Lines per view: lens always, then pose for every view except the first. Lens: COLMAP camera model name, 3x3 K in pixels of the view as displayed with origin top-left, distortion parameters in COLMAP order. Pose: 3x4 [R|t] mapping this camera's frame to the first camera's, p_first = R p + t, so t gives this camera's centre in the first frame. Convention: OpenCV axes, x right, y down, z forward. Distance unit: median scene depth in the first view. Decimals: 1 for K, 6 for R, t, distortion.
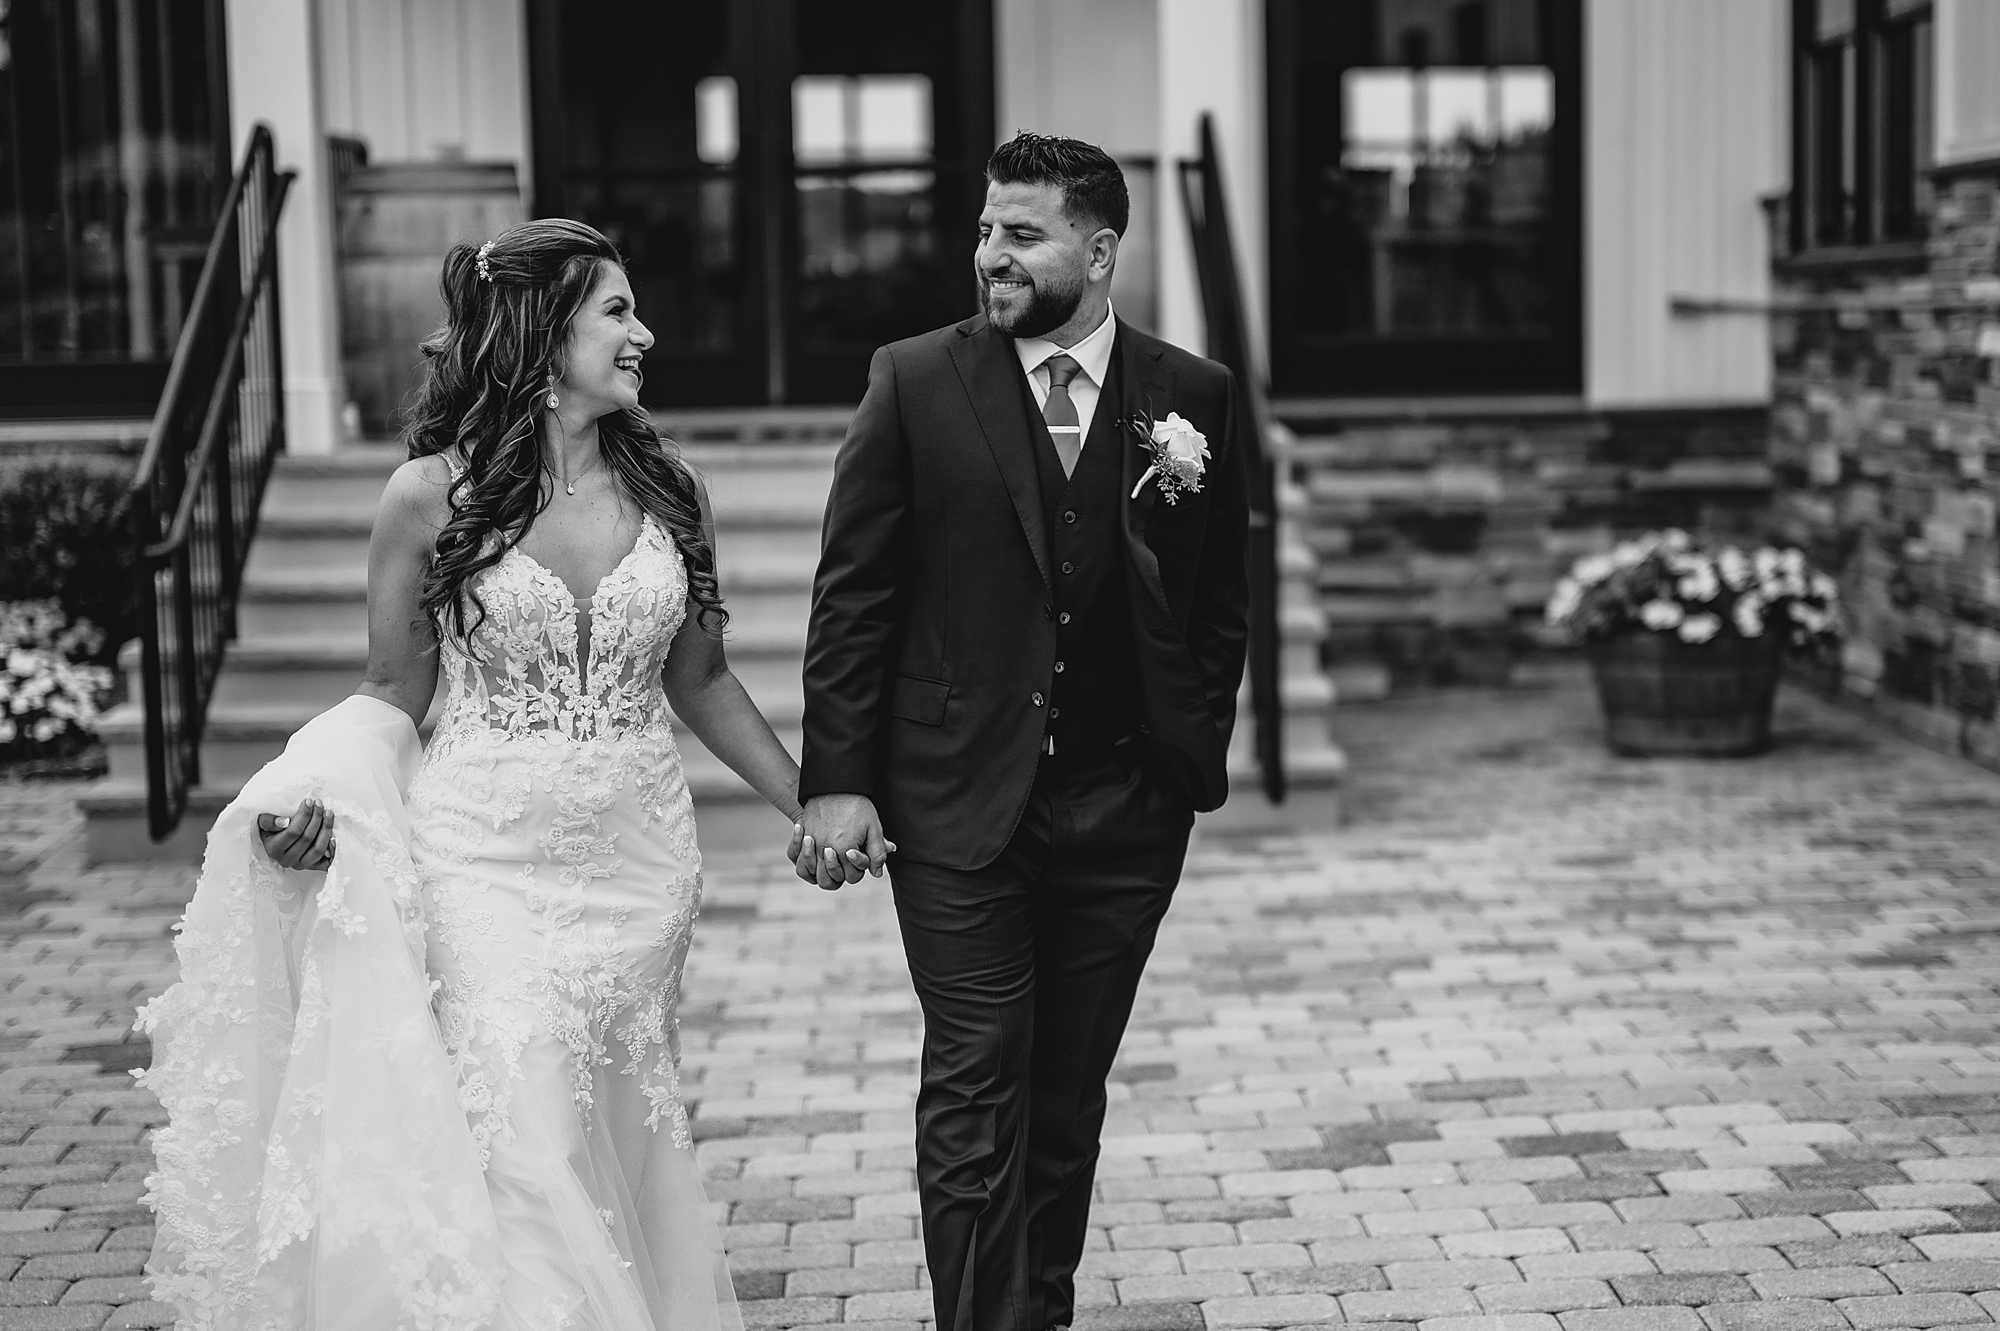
lens RADIAL K [[2869.2, 0, 1003.5], [0, 2869.2, 565.0], [0, 0, 1]] dist [-0.006822, -0.092123]
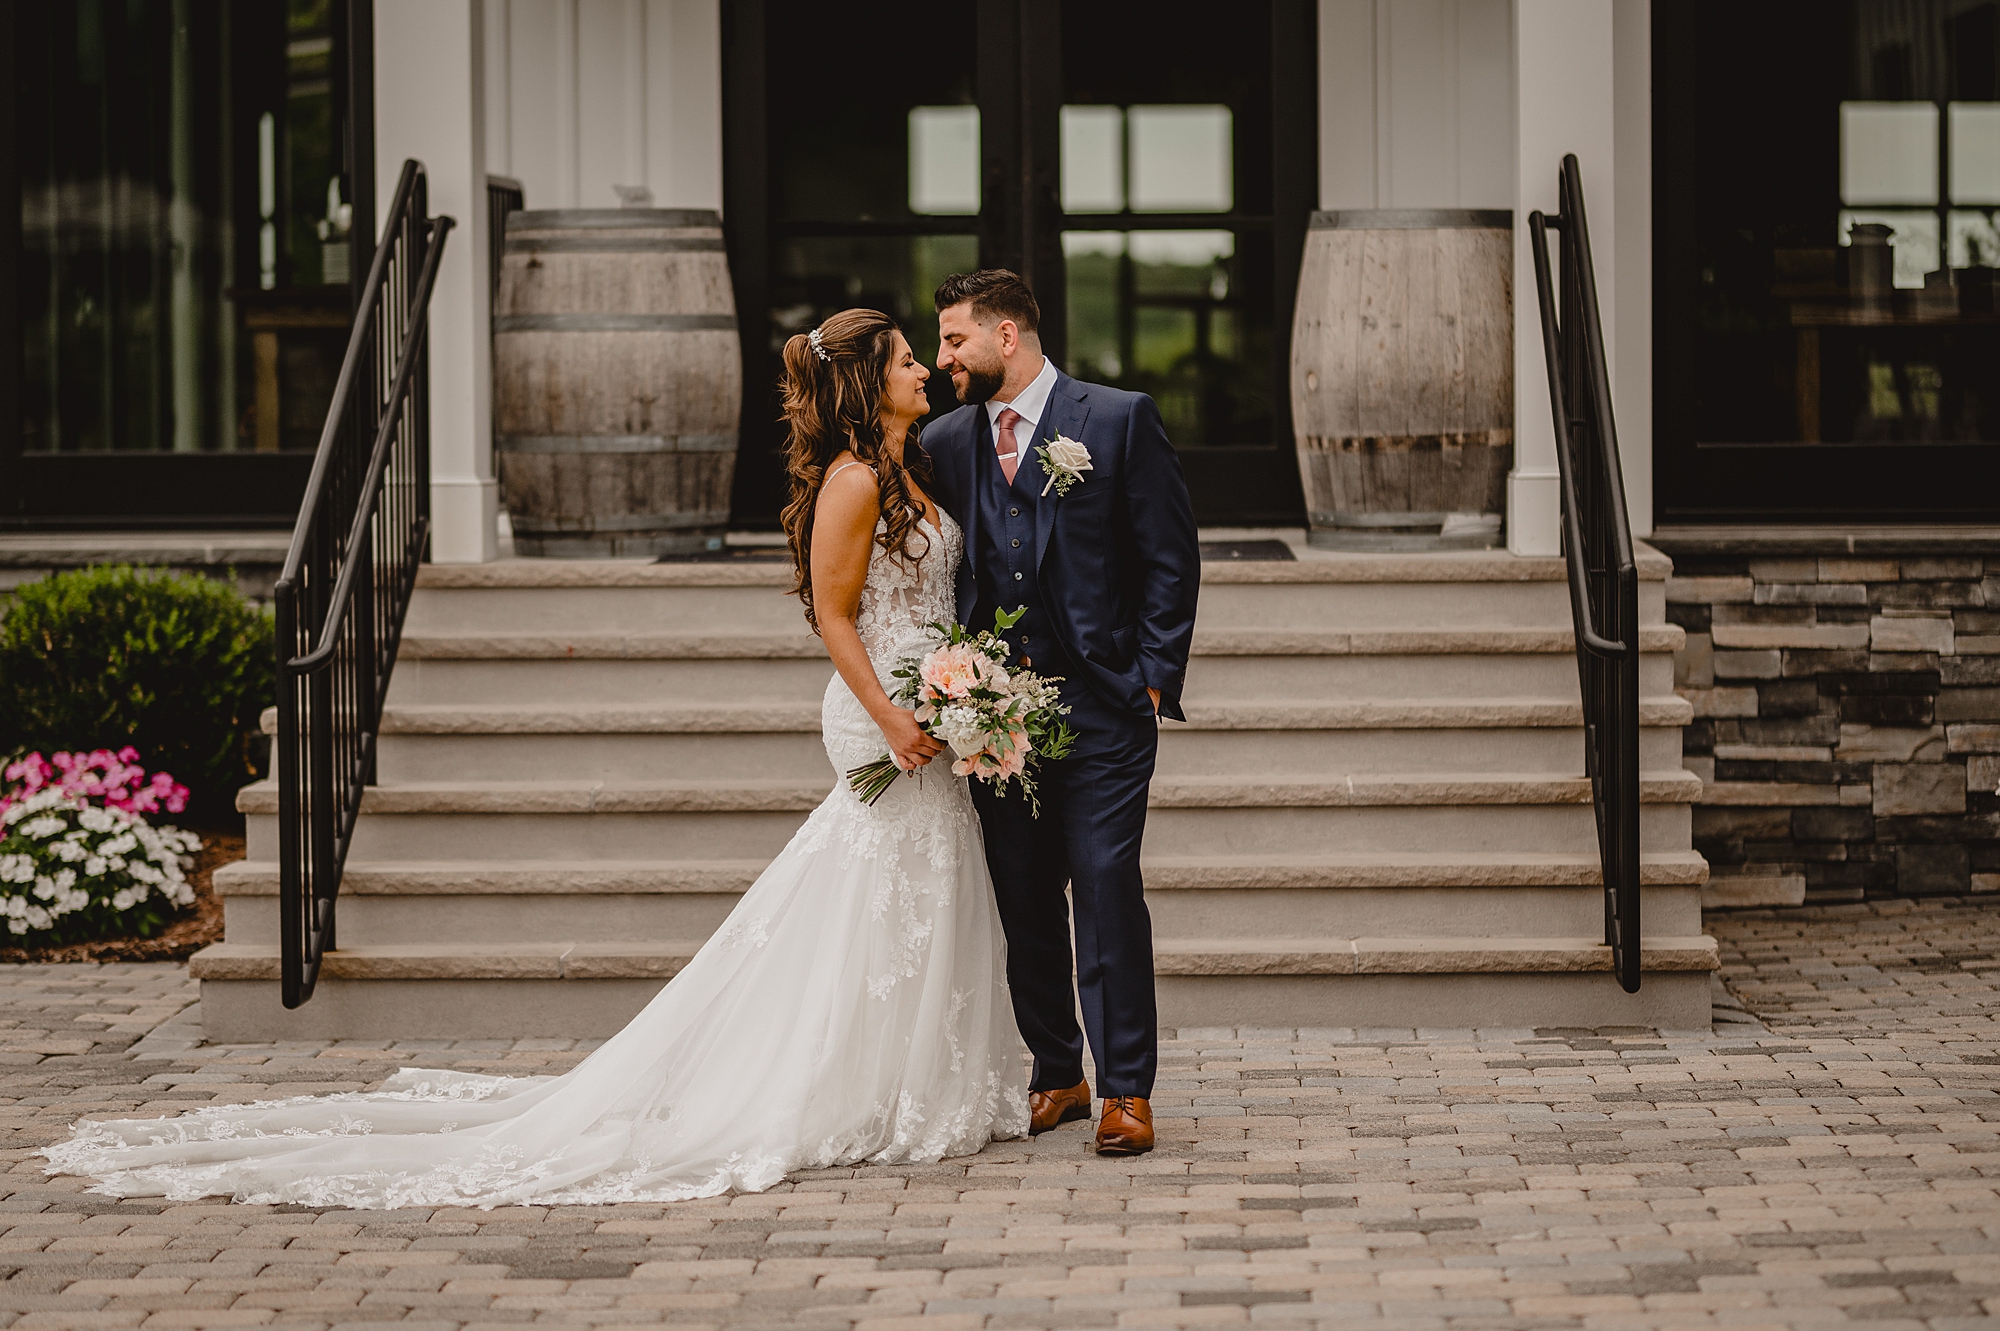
lens RADIAL K [[4833.2, 0, 1000.0], [0, 4833.2, 665.5], [0, 0, 1]] dist [-0.046159, -0.807812]
pose [[0.997091, 0.014399, -0.074854, 0.016487], [-0.018085, 0.998645, -0.048793, 0.059666], [0.074050, 0.050005, 0.996000, -0.389773]]
